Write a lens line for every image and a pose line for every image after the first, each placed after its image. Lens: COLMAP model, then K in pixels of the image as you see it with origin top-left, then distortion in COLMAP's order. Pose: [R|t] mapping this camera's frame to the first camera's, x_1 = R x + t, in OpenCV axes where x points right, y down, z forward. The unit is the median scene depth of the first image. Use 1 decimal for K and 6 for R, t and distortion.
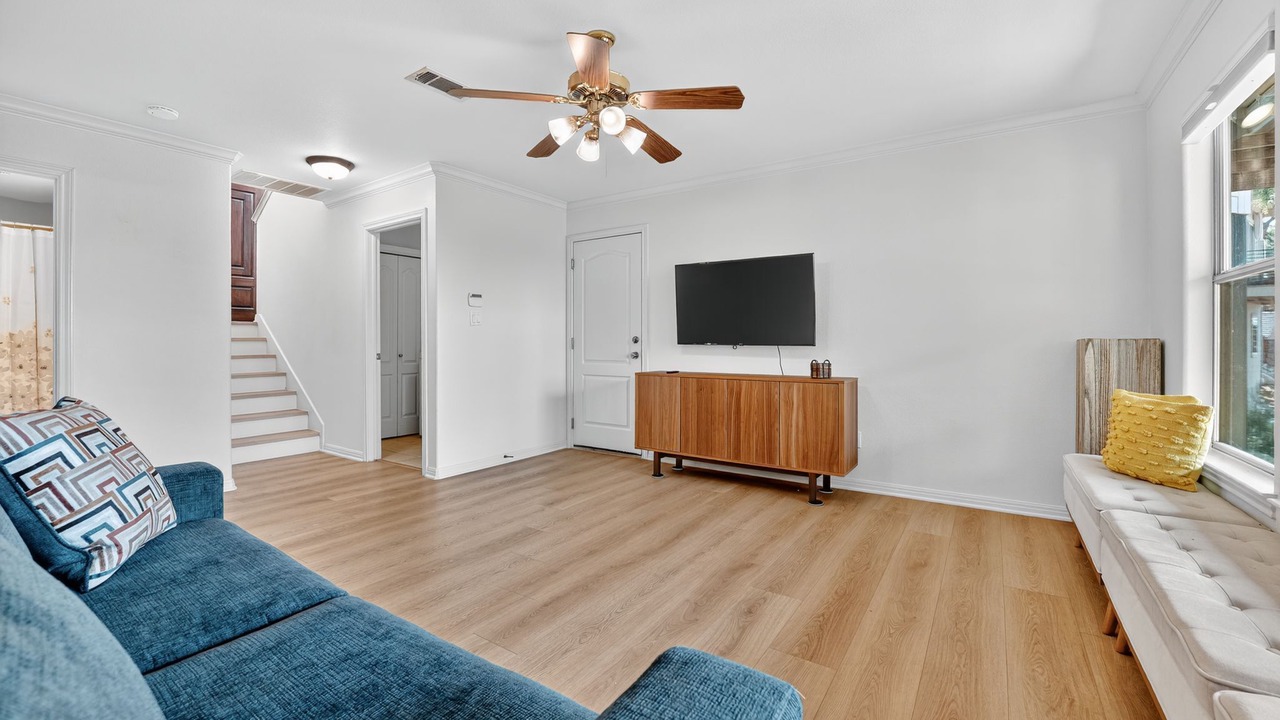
lens RADIAL K [[525.8, 0, 636.3], [0, 525.8, 346.8], [0, 0, 1]] dist [-0.022672, 0.000869]
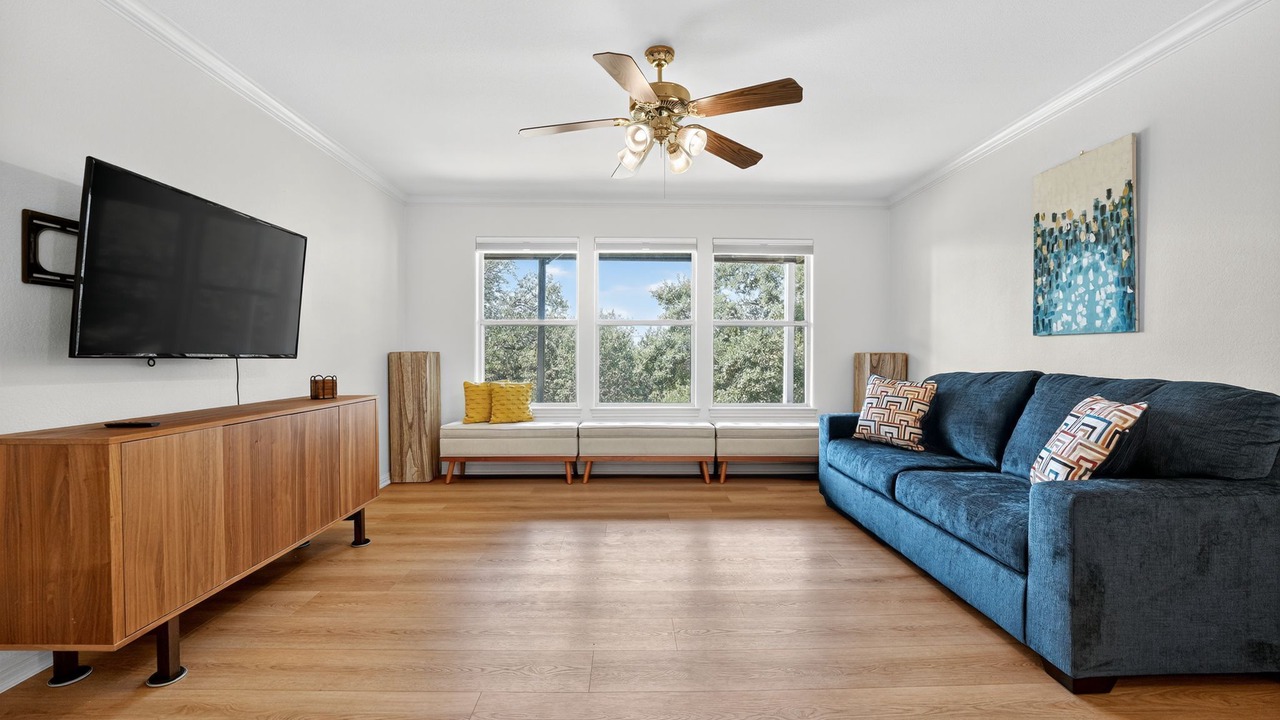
lens RADIAL K [[525.8, 0, 638.7], [0, 525.8, 358.7], [0, 0, 1]] dist [-0.022672, 0.000869]
pose [[-0.579123, -0.006480, 0.815214, -0.657559], [0.005600, 0.999913, 0.011926, -0.008549], [-0.815221, 0.011472, -0.579037, 1.217239]]
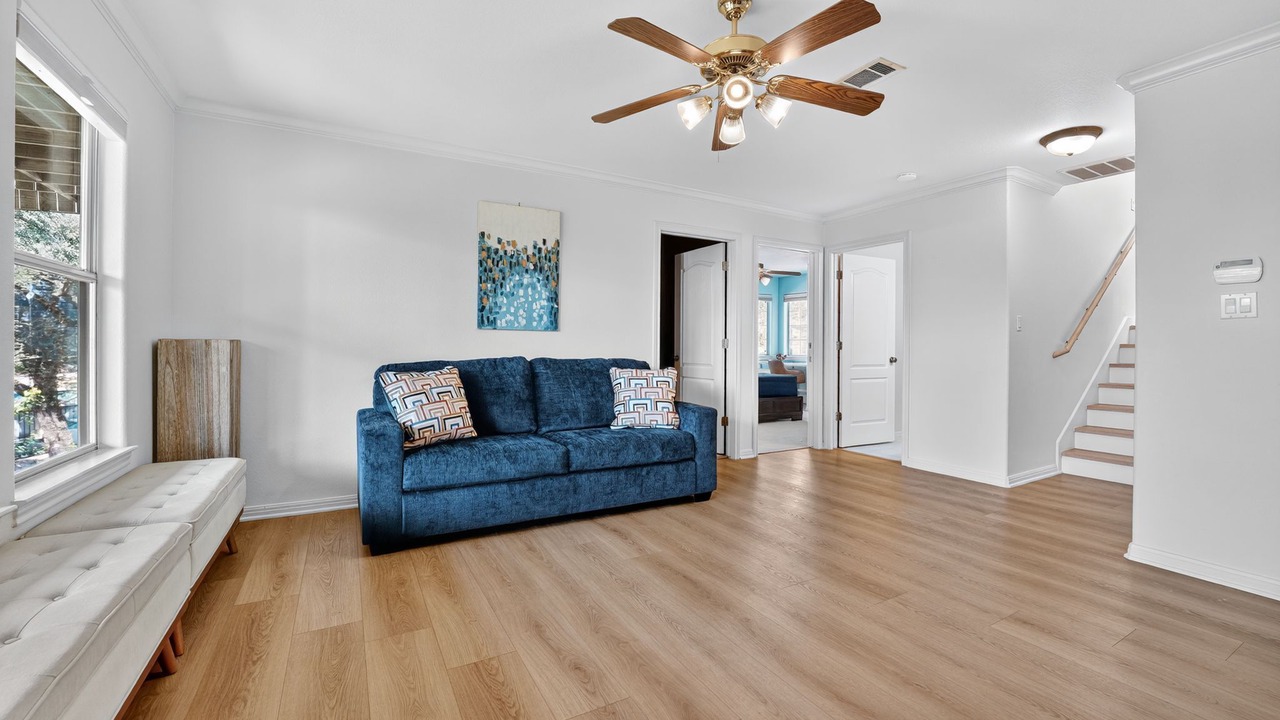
lens RADIAL K [[525.8, 0, 637.7], [0, 525.8, 346.4], [0, 0, 1]] dist [-0.022672, 0.000869]
pose [[-0.440077, -0.000685, -0.897960, 0.596388], [-0.015173, 0.999863, 0.006673, -0.008573], [0.897832, 0.016561, -0.440027, 0.933018]]
